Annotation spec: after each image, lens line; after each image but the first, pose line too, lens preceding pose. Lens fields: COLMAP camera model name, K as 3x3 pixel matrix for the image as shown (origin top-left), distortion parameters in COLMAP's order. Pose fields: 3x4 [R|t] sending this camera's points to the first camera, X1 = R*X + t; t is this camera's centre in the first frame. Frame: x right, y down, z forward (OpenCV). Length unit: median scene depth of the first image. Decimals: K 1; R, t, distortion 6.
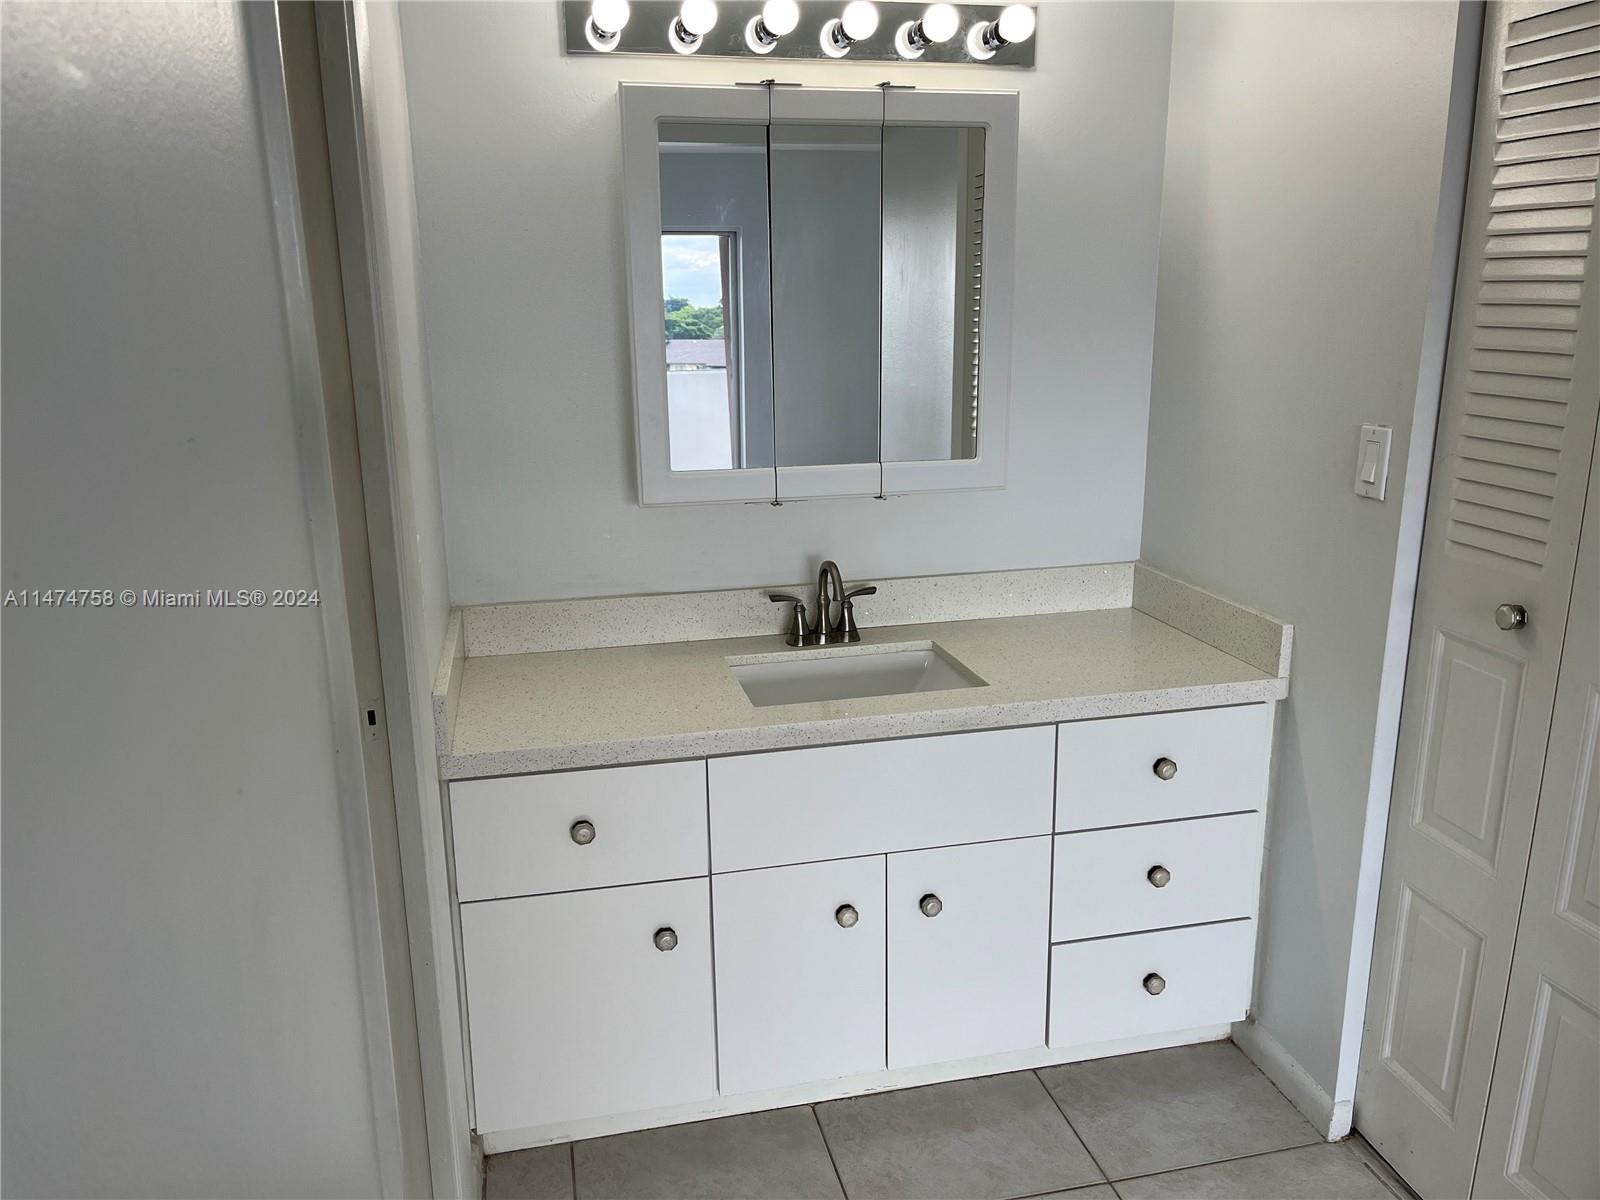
lens RADIAL K [[1213.1, 0, 803.7], [0, 1213.1, 609.9], [0, 0, 1]] dist [0.033707, 0.004782]
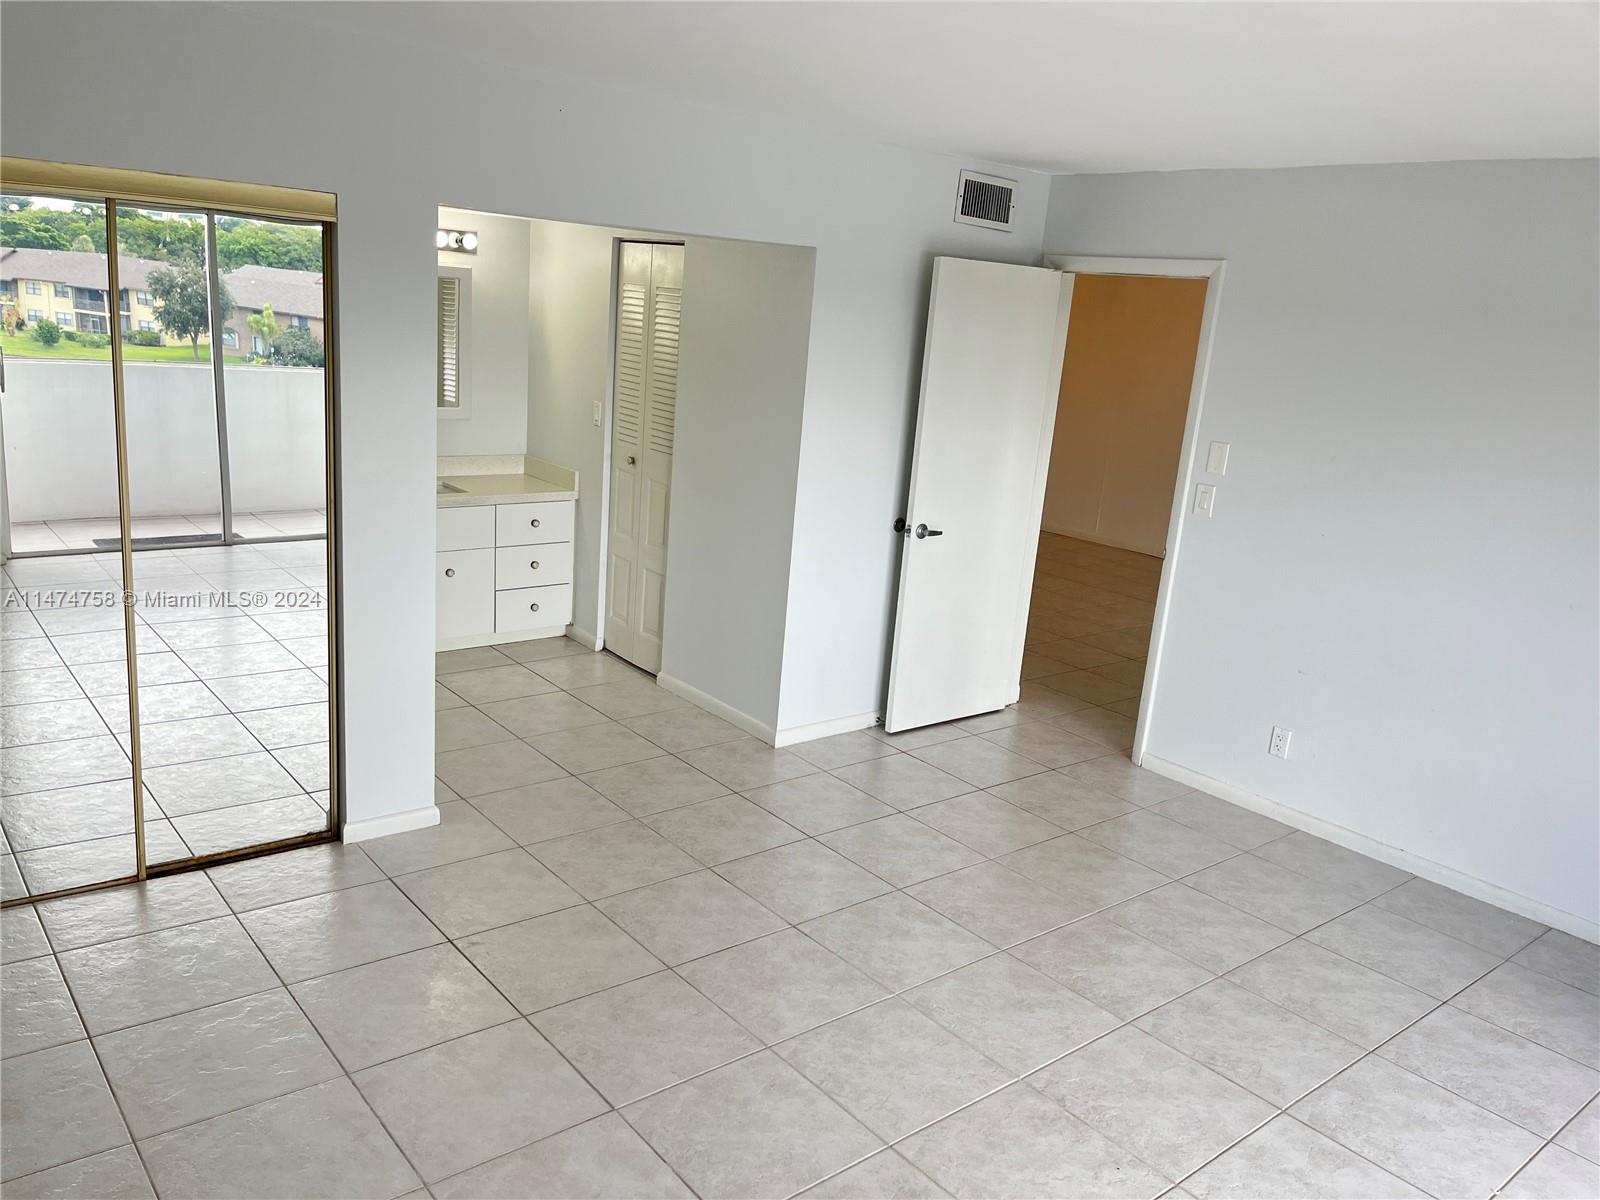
lens RADIAL K [[1213.1, 0, 807.7], [0, 1213.1, 601.1], [0, 0, 1]] dist [0.033707, 0.004782]
pose [[0.890302, -0.032154, 0.454235, -0.408043], [0.026354, 0.999470, 0.019095, 0.267146], [-0.454608, -0.005030, 0.890677, -1.717924]]
